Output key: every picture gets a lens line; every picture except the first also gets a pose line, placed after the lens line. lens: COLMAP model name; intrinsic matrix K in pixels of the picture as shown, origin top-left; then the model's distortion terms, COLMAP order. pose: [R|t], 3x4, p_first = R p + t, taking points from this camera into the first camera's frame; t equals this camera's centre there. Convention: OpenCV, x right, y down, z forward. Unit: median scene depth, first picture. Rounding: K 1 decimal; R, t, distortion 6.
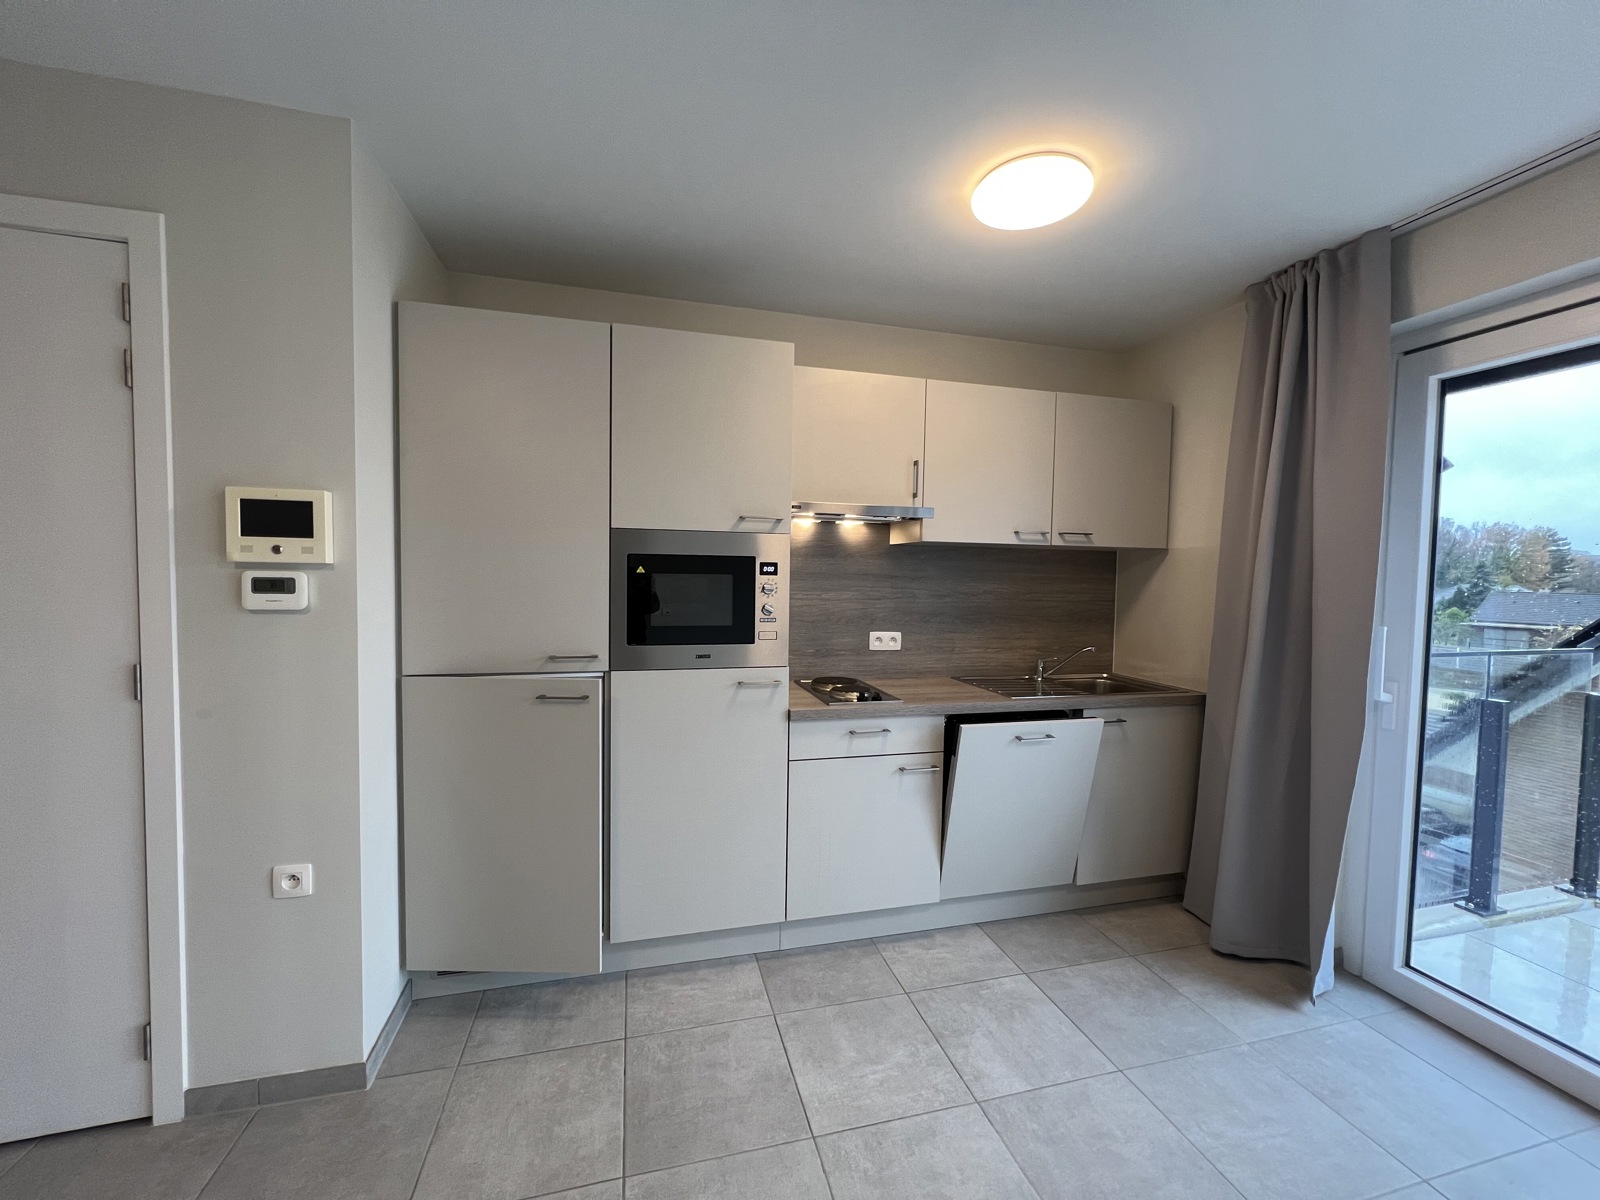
lens RADIAL K [[636.3, 0, 800.2], [0, 636.3, 602.8], [0, 0, 1]] dist [-0.005449, 0.000478]
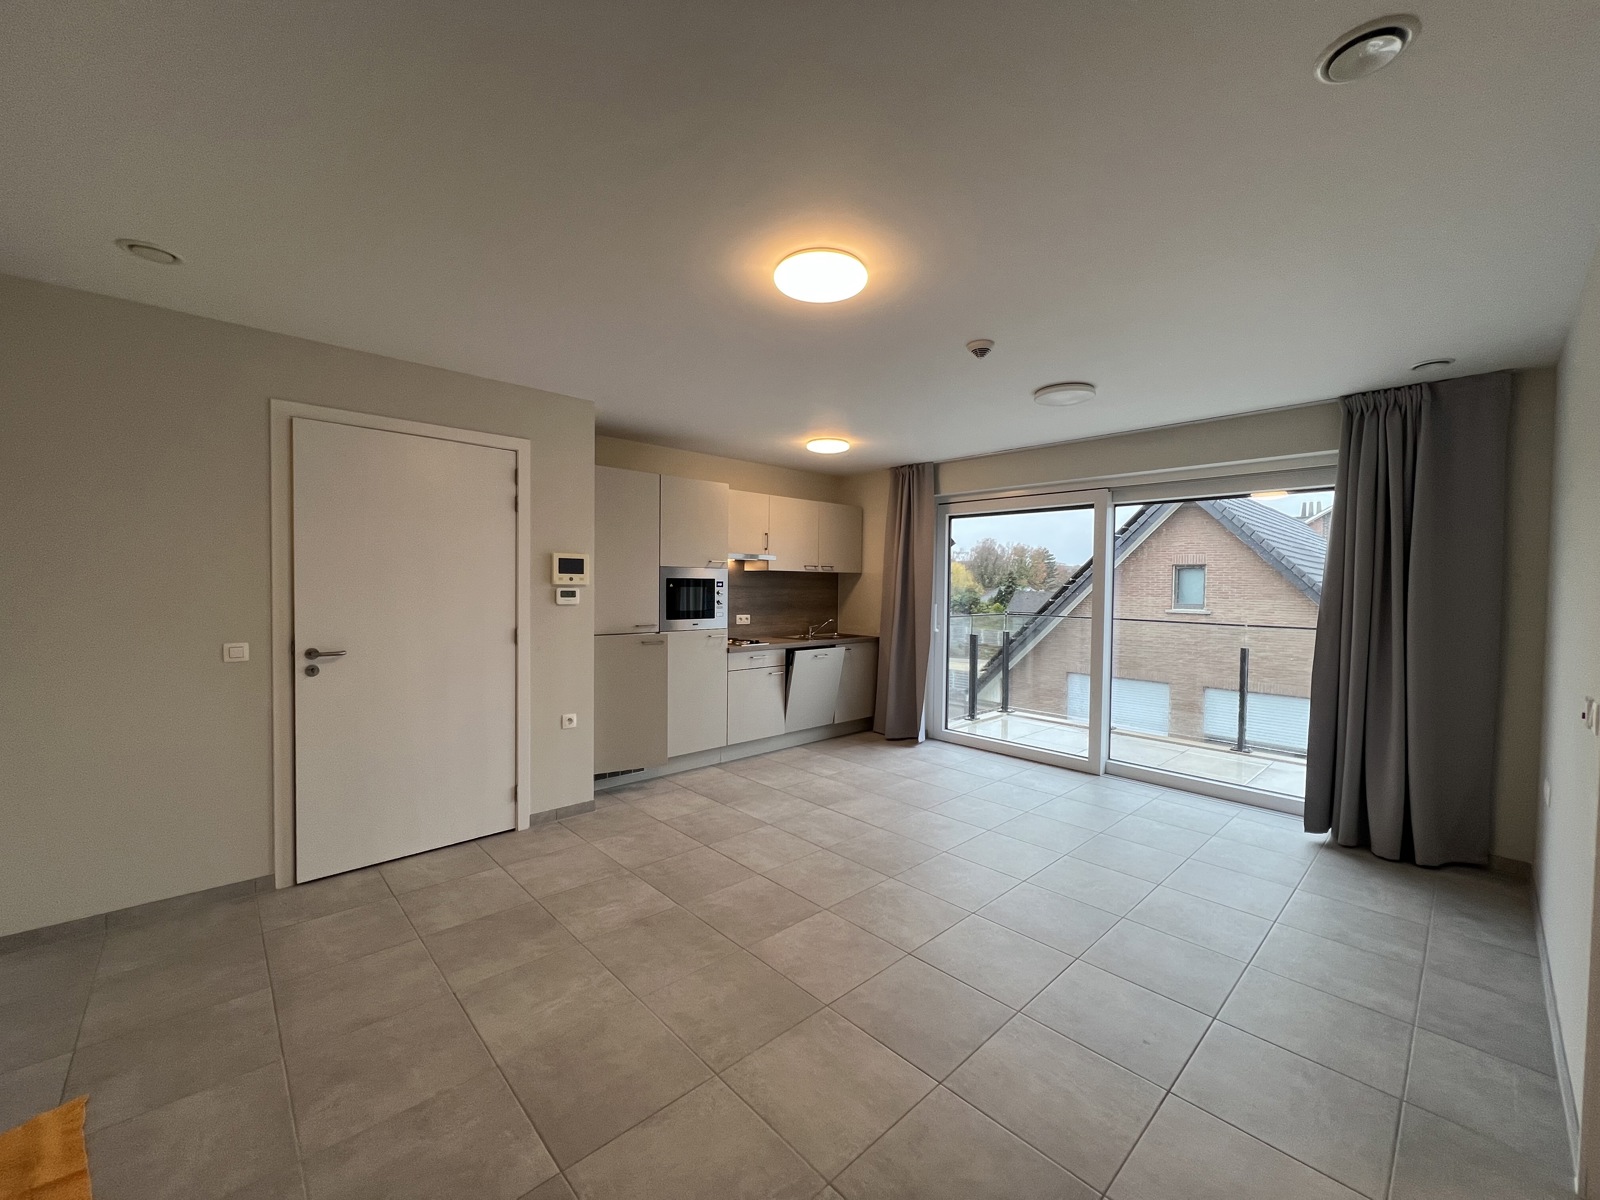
lens RADIAL K [[636.3, 0, 799.9], [0, 636.3, 606.5], [0, 0, 1]] dist [-0.005449, 0.000478]
pose [[0.878424, -0.023756, 0.477292, -0.856991], [0.025873, 0.999663, 0.002139, 0.026535], [-0.477182, 0.010470, 0.878742, -1.075529]]
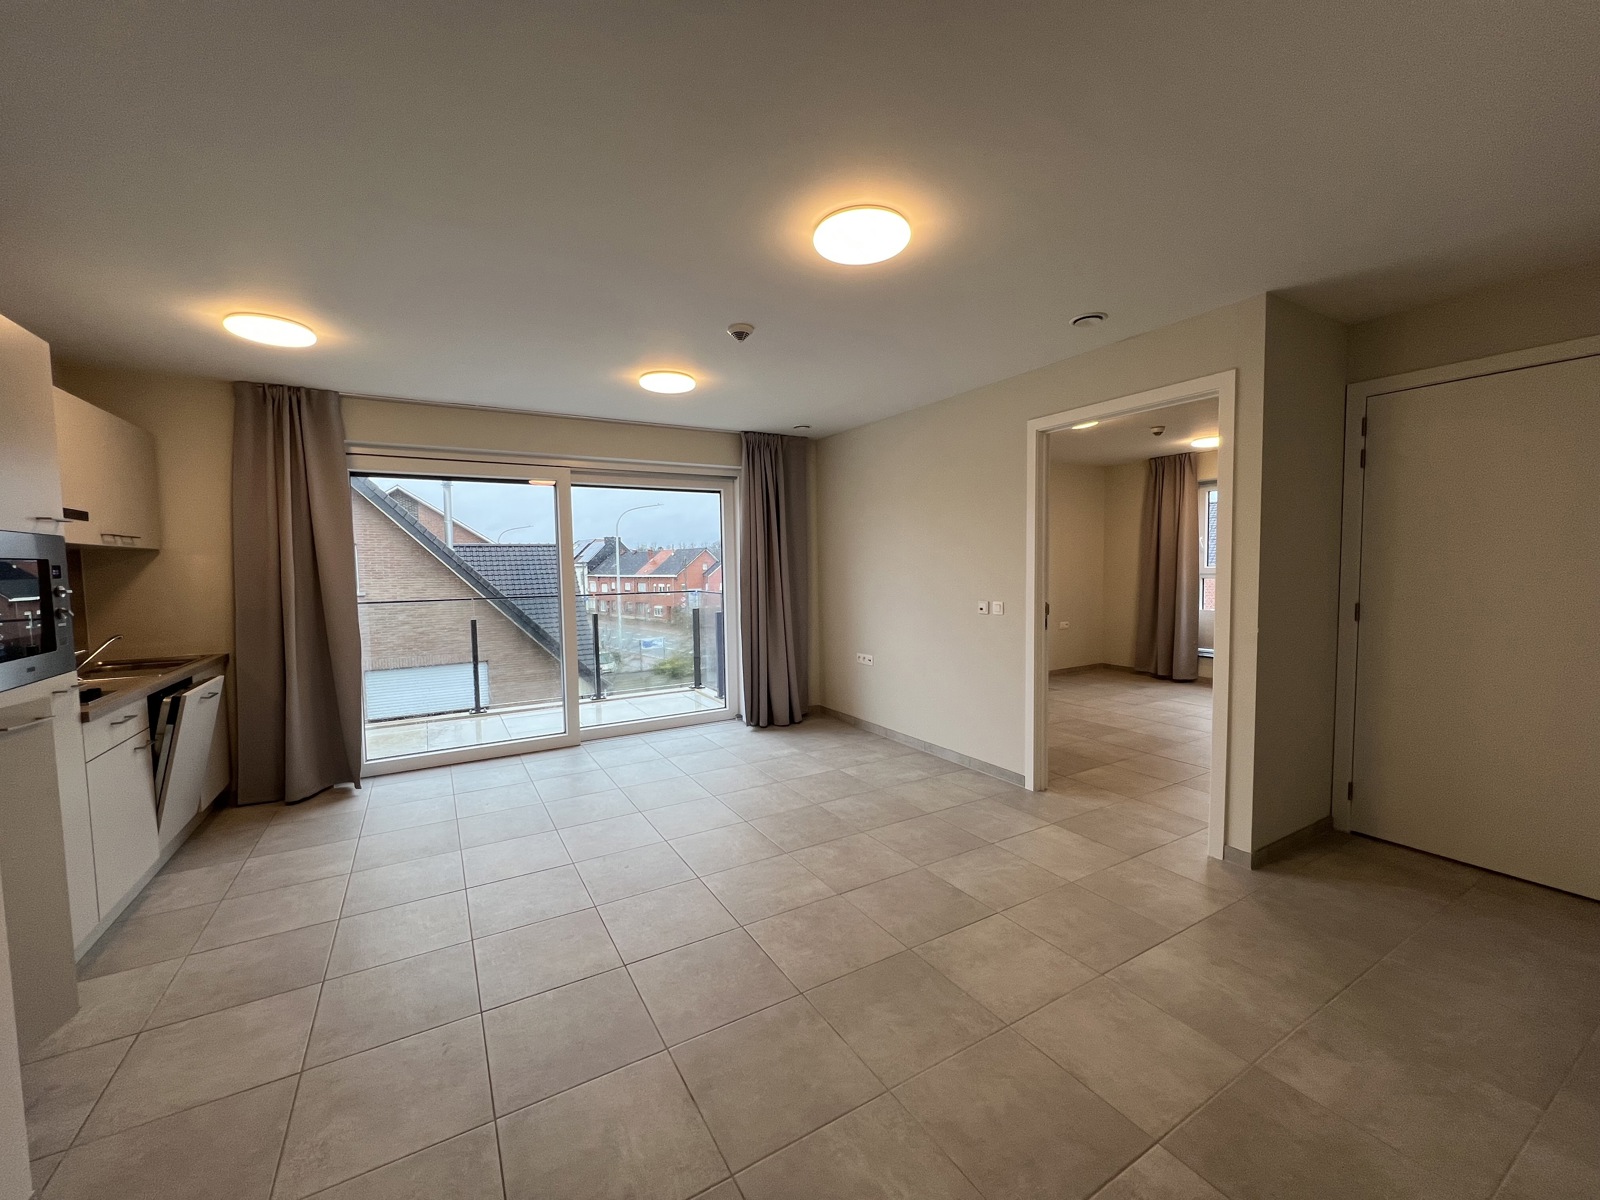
lens RADIAL K [[636.3, 0, 801.0], [0, 636.3, 603.2], [0, 0, 1]] dist [-0.005449, 0.000478]
pose [[-0.272695, -0.072819, 0.959341, -1.280538], [0.056690, 0.994183, 0.091578, -0.029092], [-0.960429, 0.079358, -0.266981, 0.165923]]
